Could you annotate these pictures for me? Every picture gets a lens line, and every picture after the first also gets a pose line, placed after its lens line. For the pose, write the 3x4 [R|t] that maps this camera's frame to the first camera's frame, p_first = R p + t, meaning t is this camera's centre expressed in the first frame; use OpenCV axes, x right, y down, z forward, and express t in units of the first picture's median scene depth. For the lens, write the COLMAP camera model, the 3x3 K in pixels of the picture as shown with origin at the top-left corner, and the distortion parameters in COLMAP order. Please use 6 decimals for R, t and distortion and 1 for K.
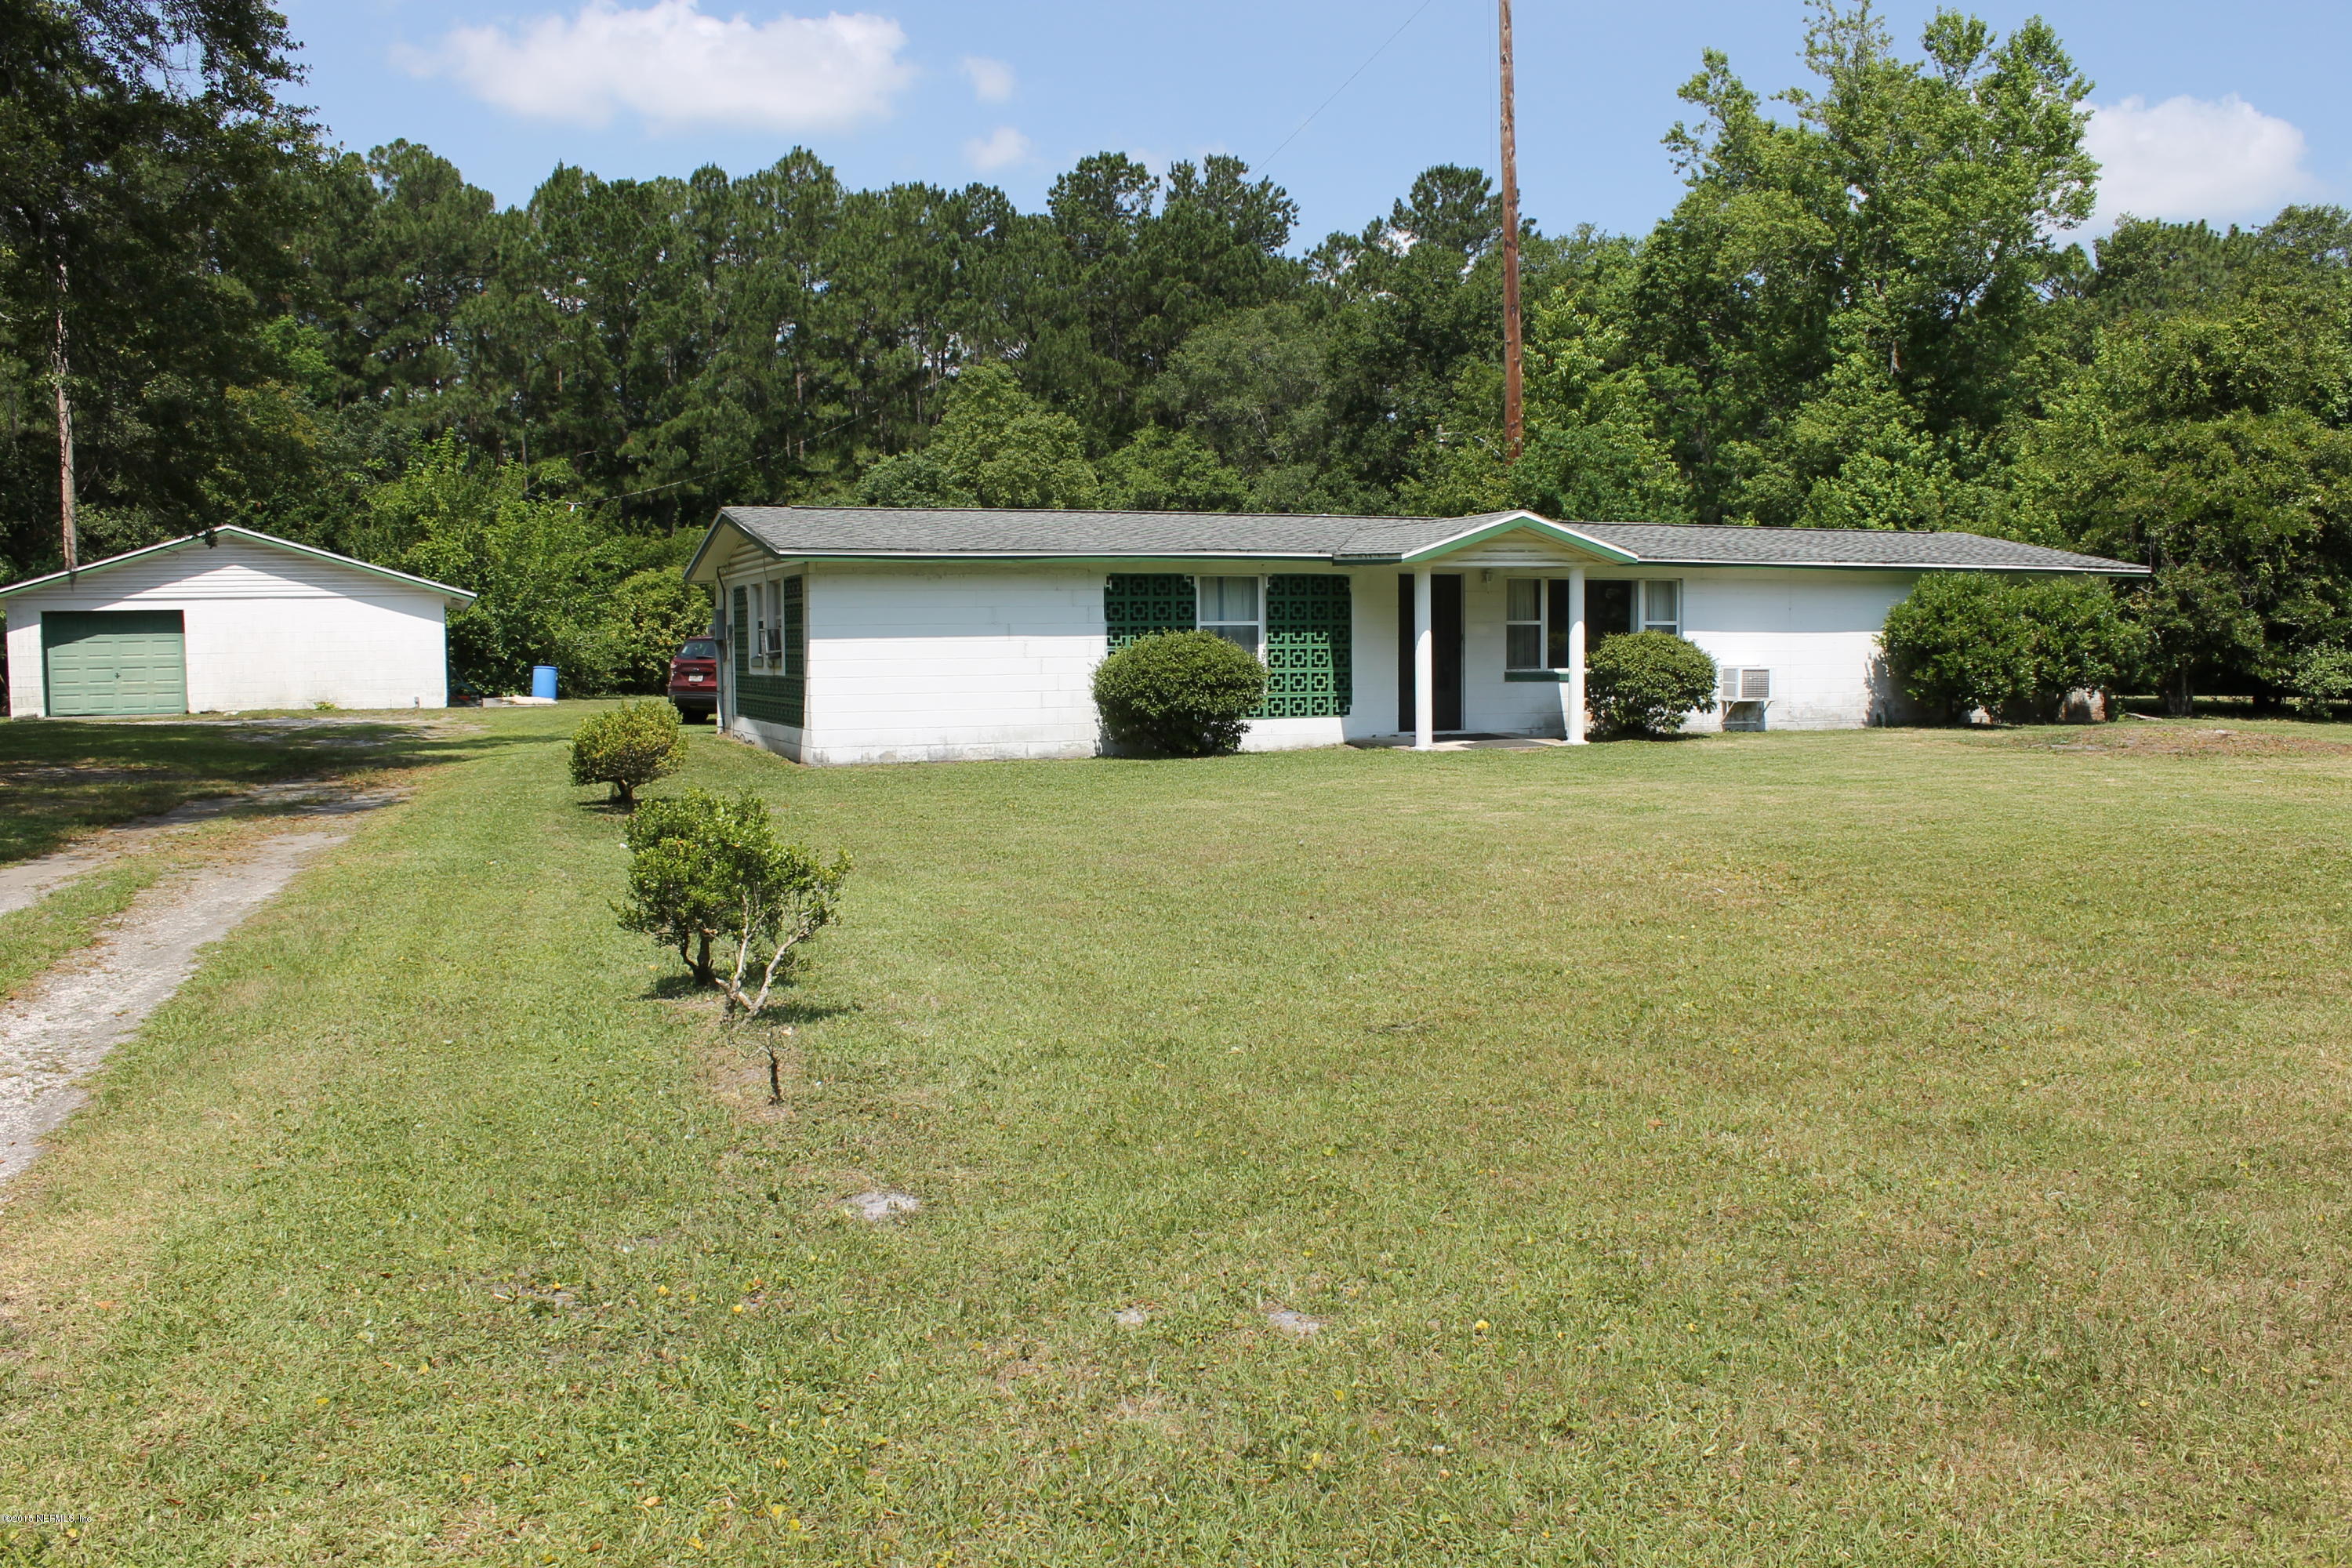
lens RADIAL K [[1974.8, 0, 1139.0], [0, 1974.8, 813.1], [0, 0, 1]] dist [-0.175410, 0.169819]
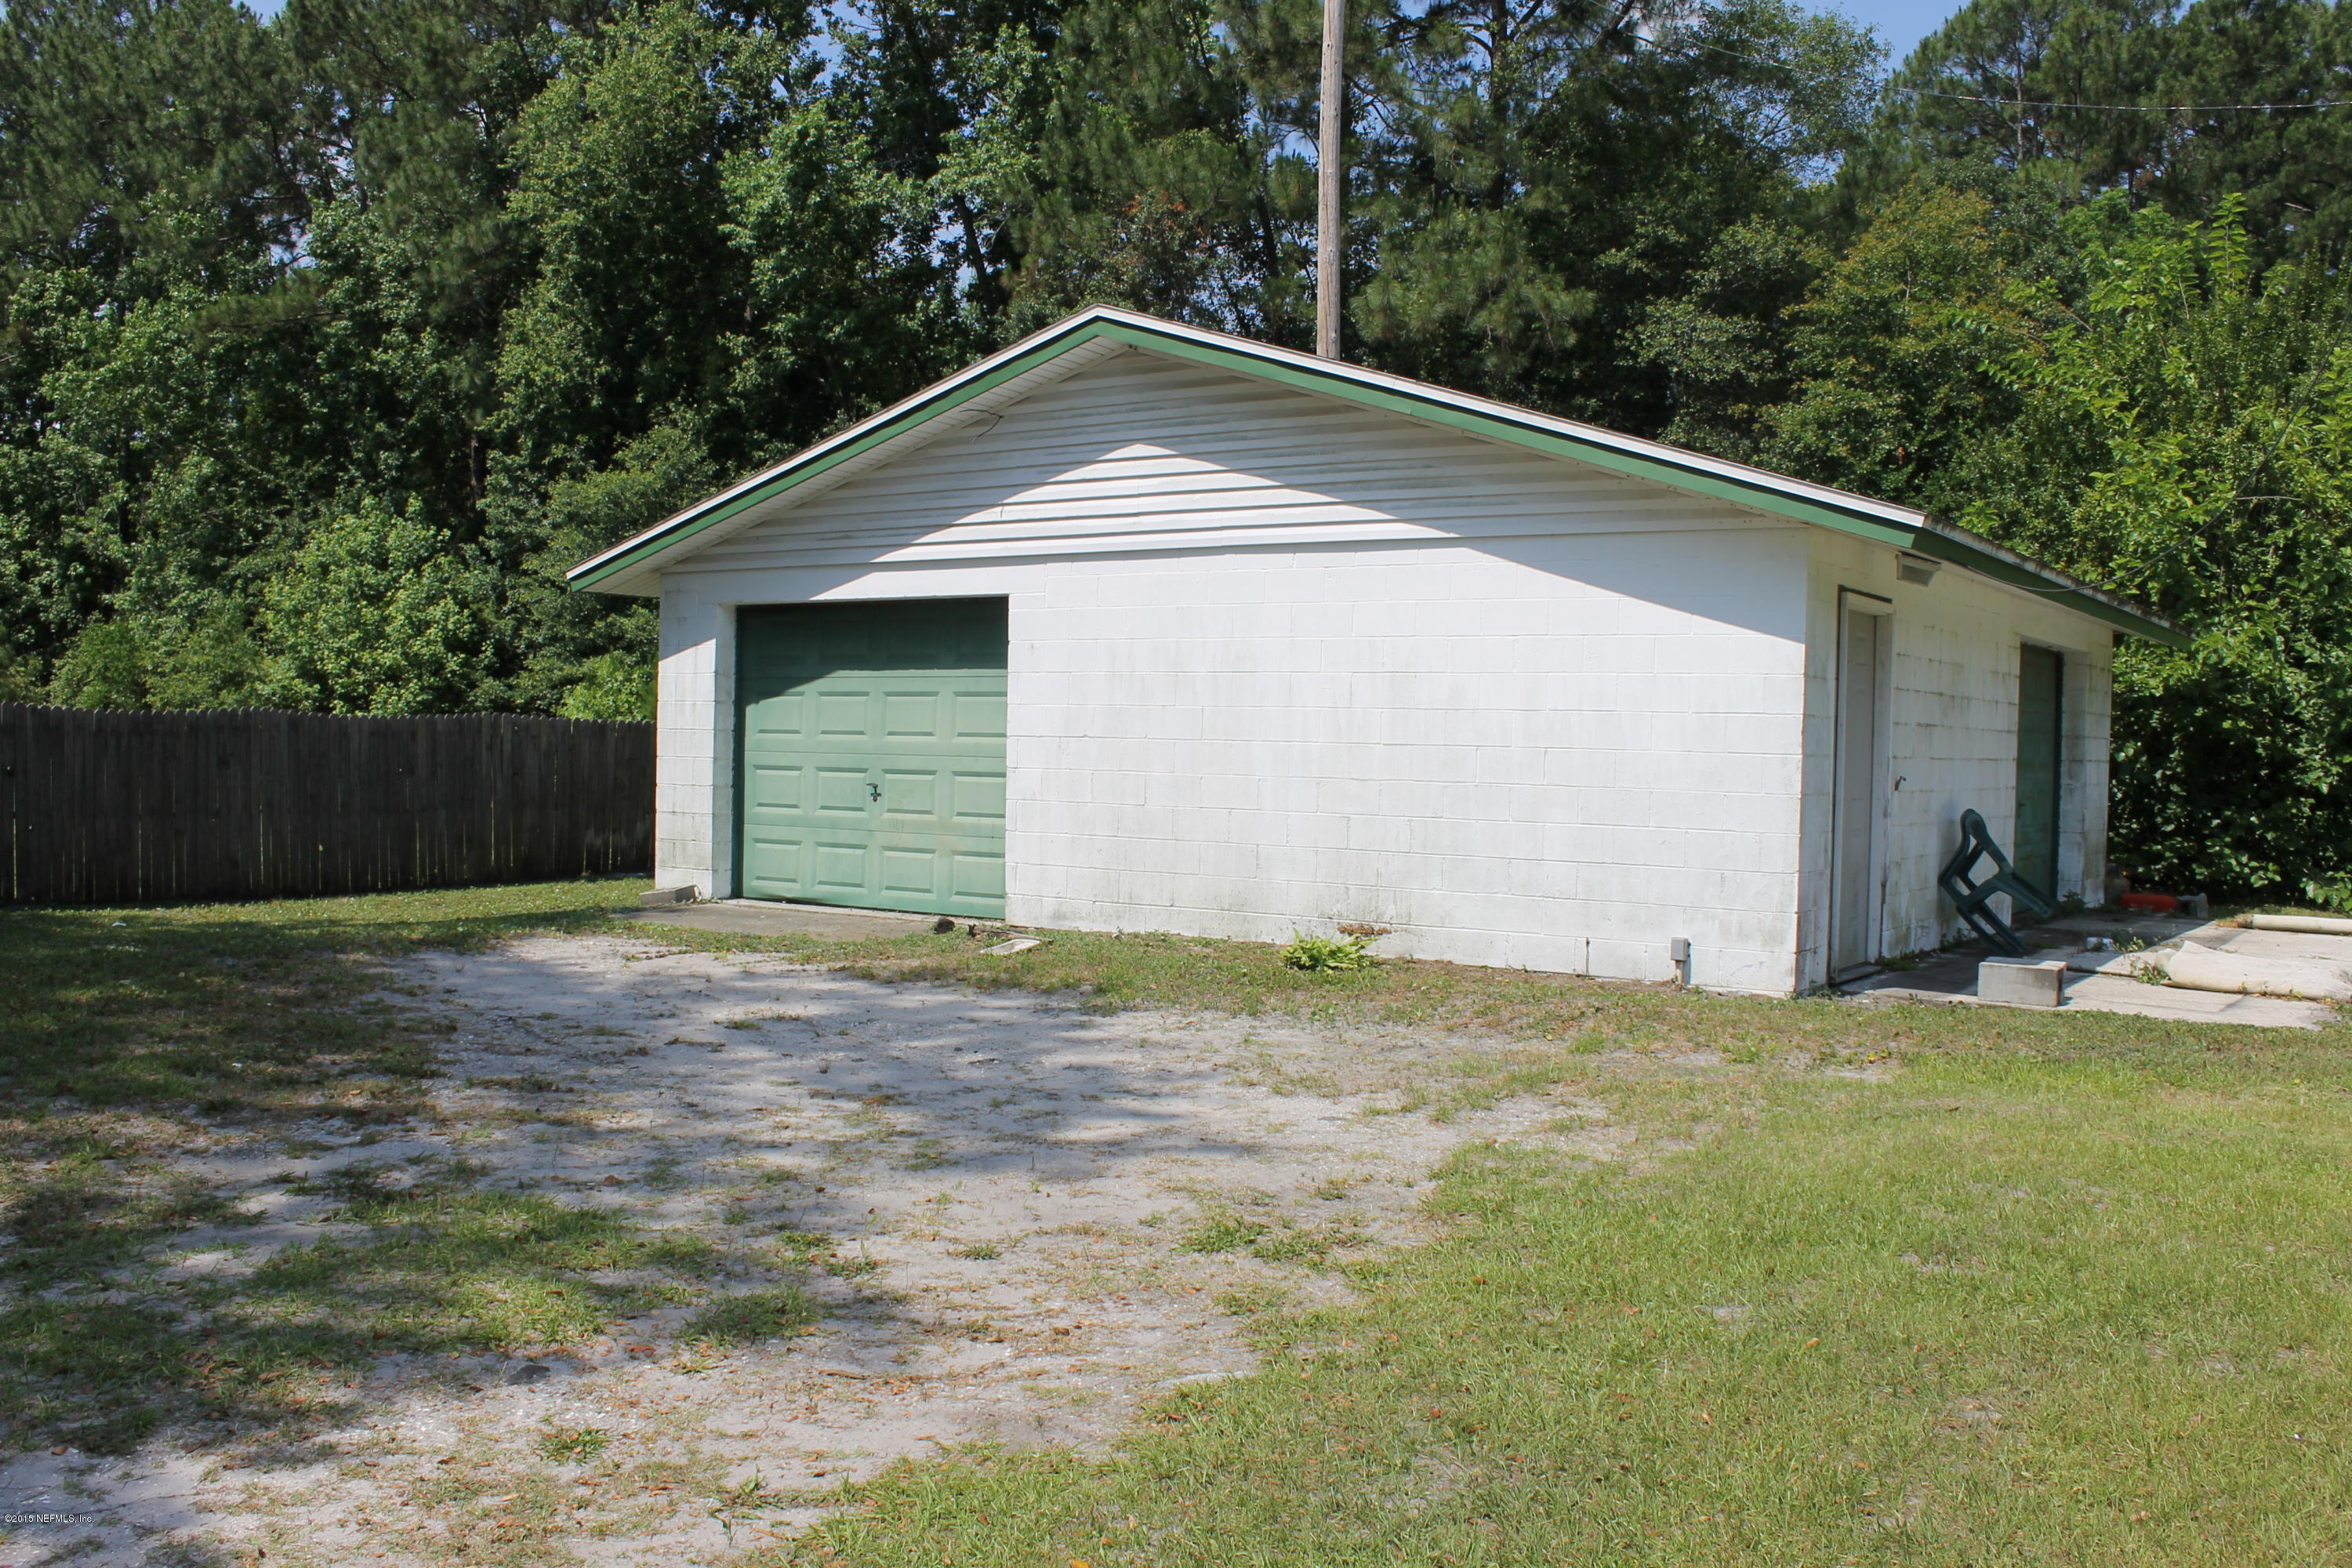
lens RADIAL K [[2066.3, 0, 1176.0], [0, 2066.3, 784.0], [0, 0, 1]] dist [-0.000845, 0.000987]
pose [[0.594459, 0.040268, -0.803117, -0.166054], [-0.087129, 0.996091, -0.014548, -0.058474], [0.799391, 0.078623, 0.595644, 0.661472]]
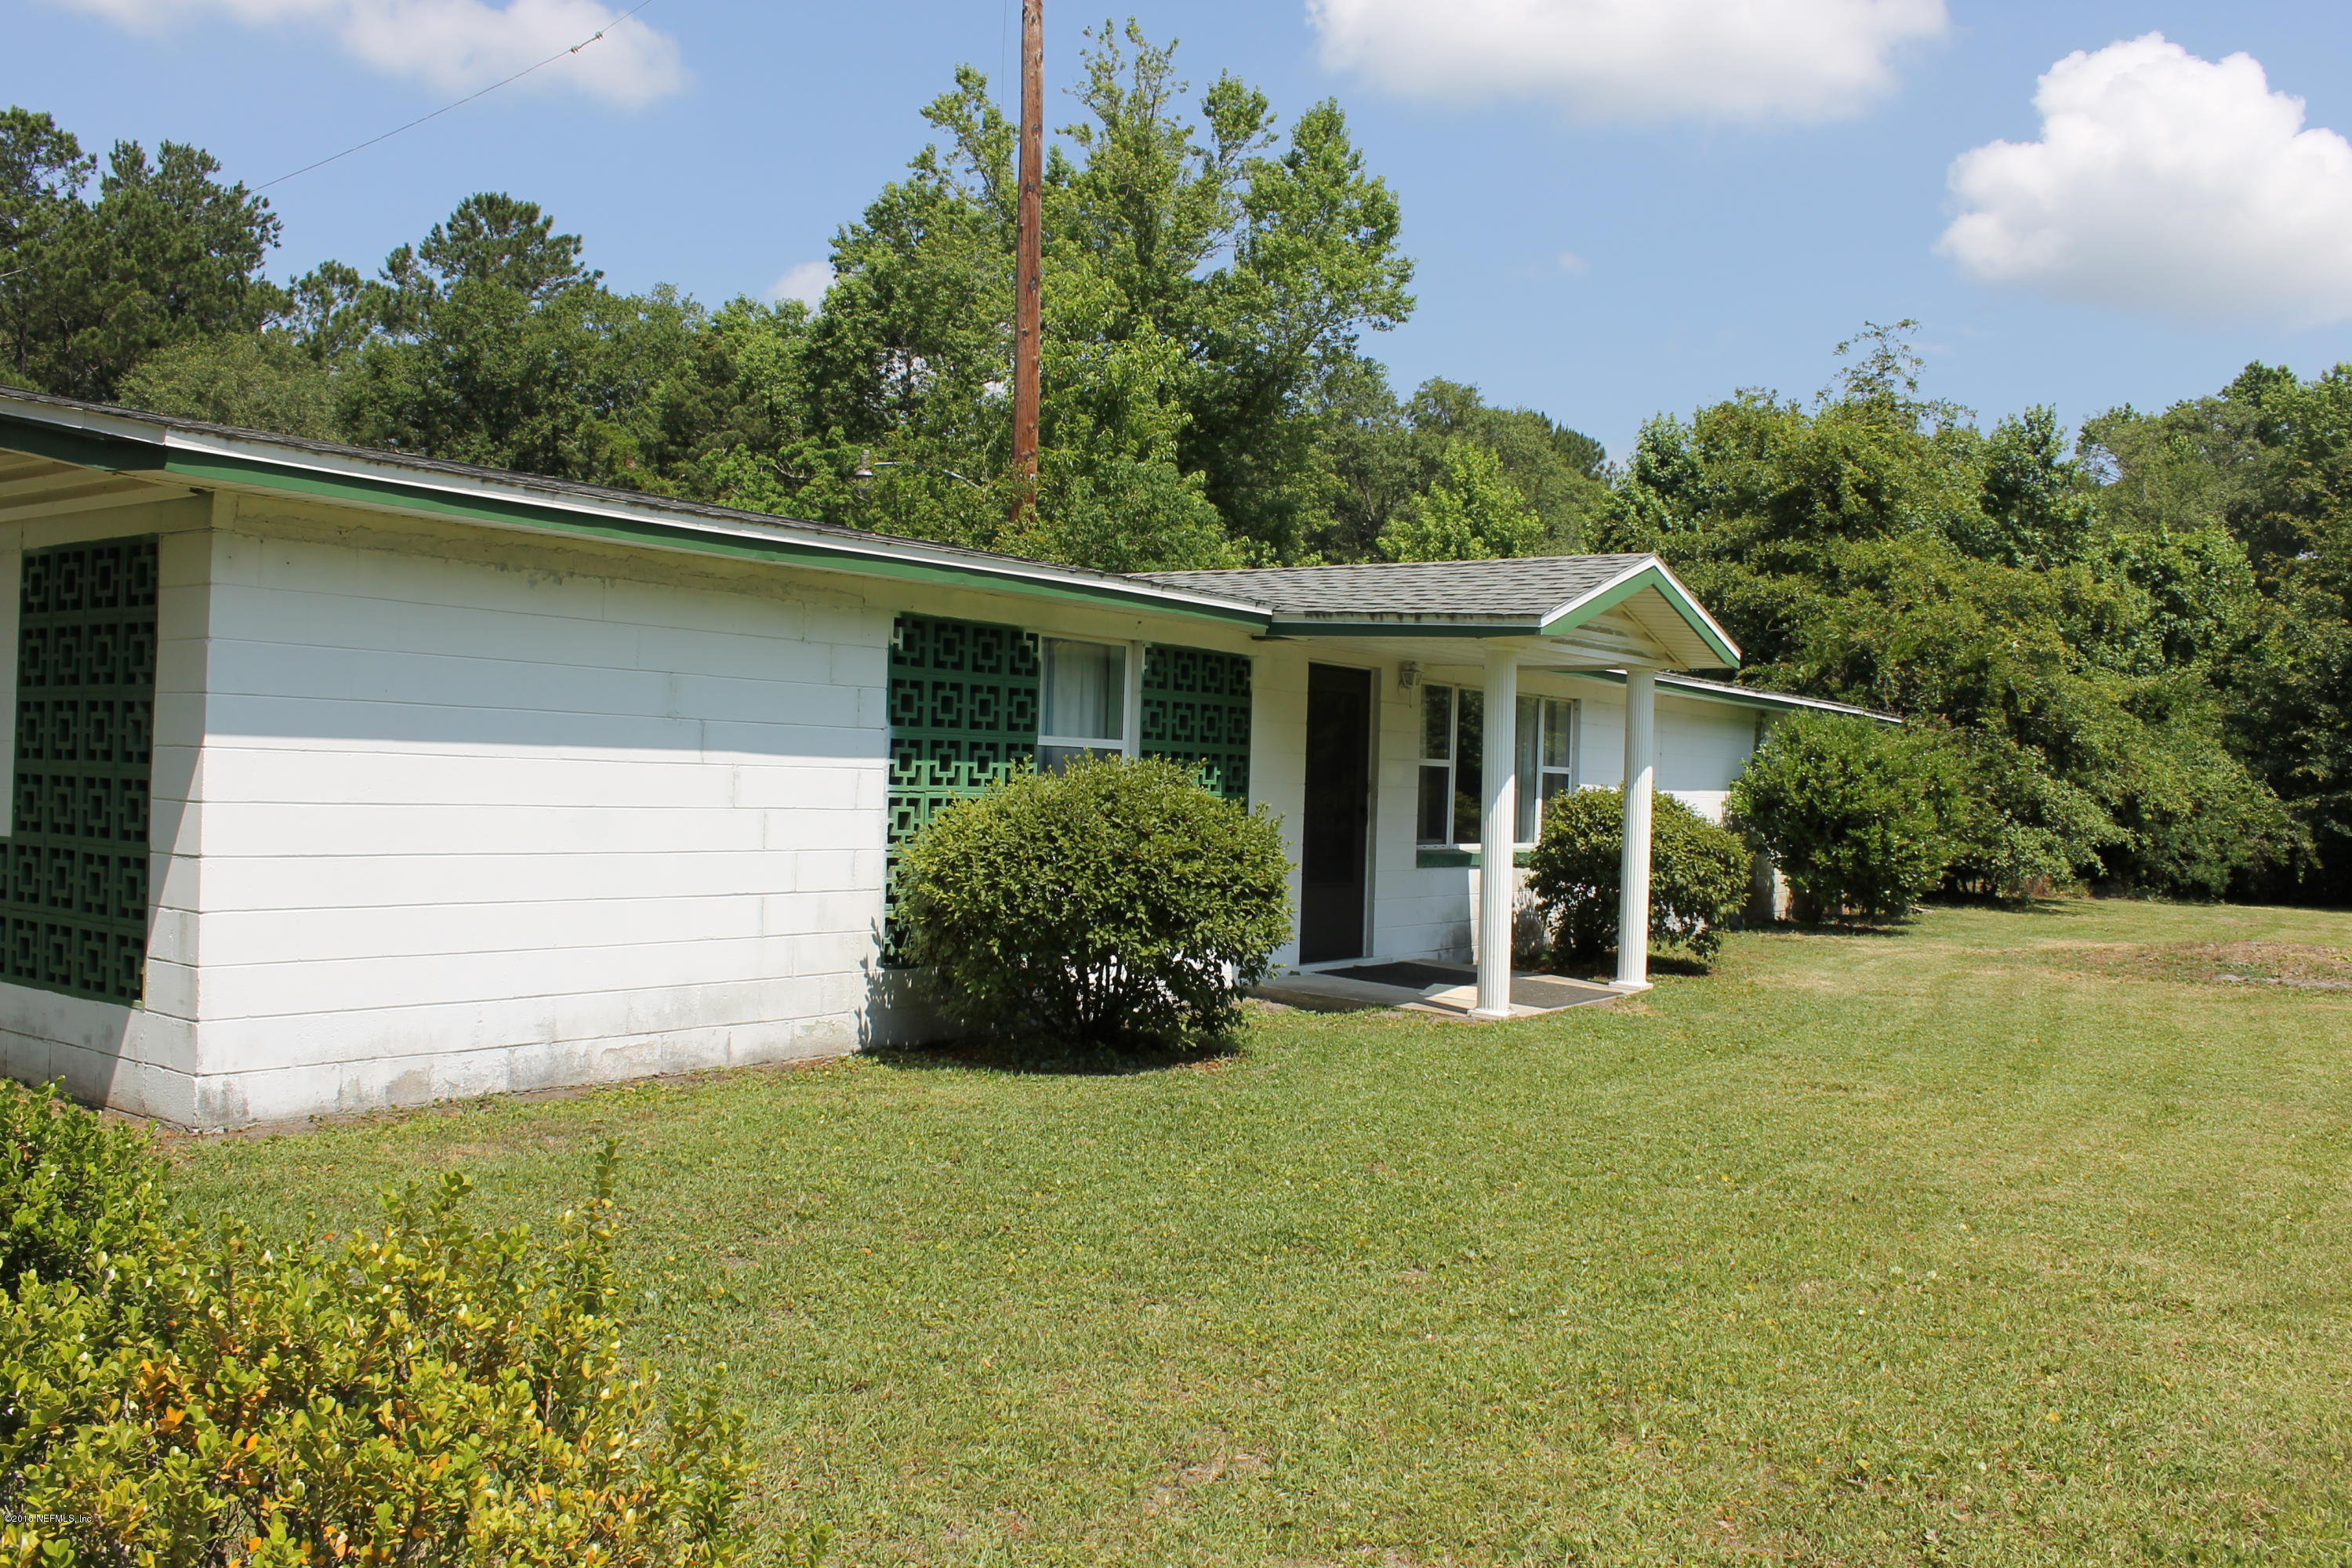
lens RADIAL K [[2002.9, 0, 1176.0], [0, 2002.9, 784.0], [0, 0, 1]] dist [-0.188504, 0.169974]
pose [[0.829620, 0.035051, 0.557226, -0.098568], [0.010750, 0.996840, -0.078709, -0.025264], [-0.558224, 0.071289, 0.826622, 0.305264]]
